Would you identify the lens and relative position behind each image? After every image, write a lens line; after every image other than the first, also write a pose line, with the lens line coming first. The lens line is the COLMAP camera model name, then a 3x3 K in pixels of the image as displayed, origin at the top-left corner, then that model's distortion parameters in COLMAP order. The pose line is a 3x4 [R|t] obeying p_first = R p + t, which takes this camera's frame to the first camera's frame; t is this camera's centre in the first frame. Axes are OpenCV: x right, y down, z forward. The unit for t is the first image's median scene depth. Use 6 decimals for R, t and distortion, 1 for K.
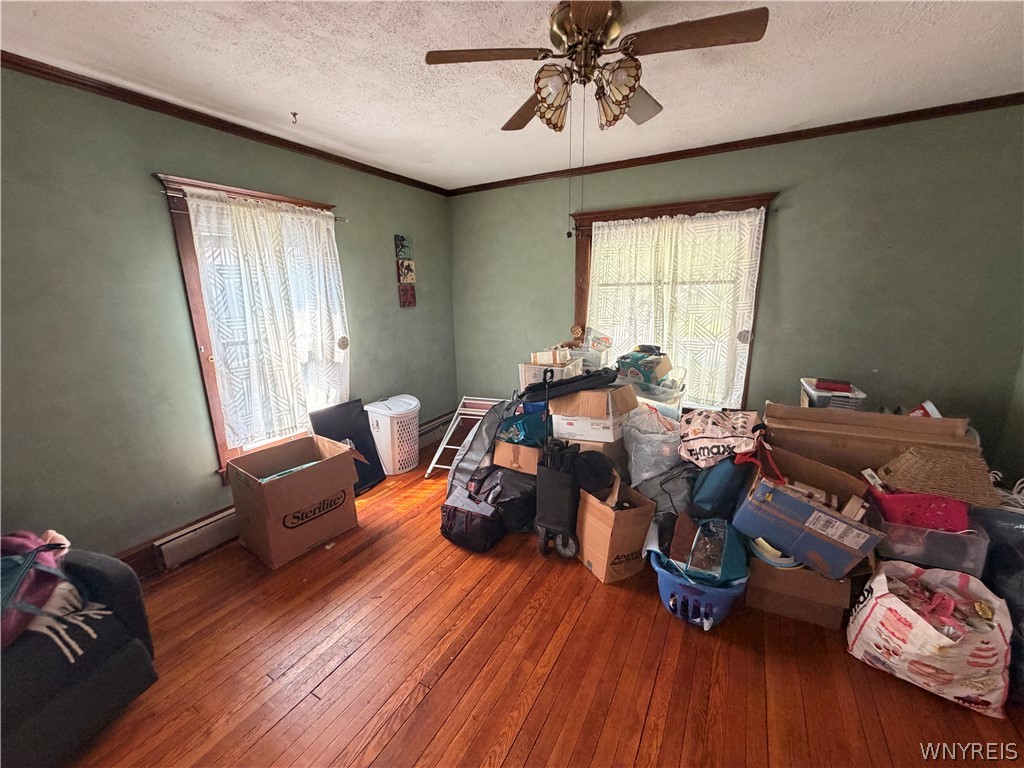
lens RADIAL K [[408.6, 0, 512.0], [0, 408.6, 384.0], [0, 0, 1]] dist [-0.000722, -0.000094]
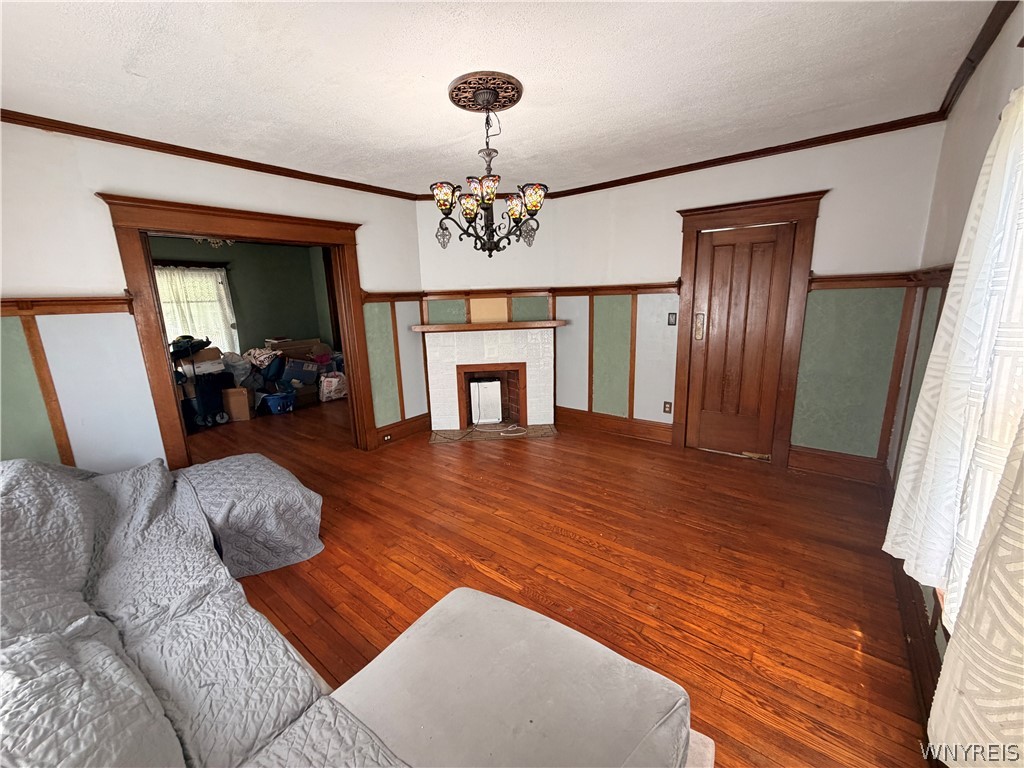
lens RADIAL K [[408.6, 0, 512.0], [0, 408.6, 384.0], [0, 0, 1]] dist [-0.000722, -0.000094]
pose [[0.156007, -0.200488, 0.967195, -2.014730], [0.248295, 0.955703, 0.158057, 0.299934], [-0.956040, 0.215491, 0.198876, -1.149841]]
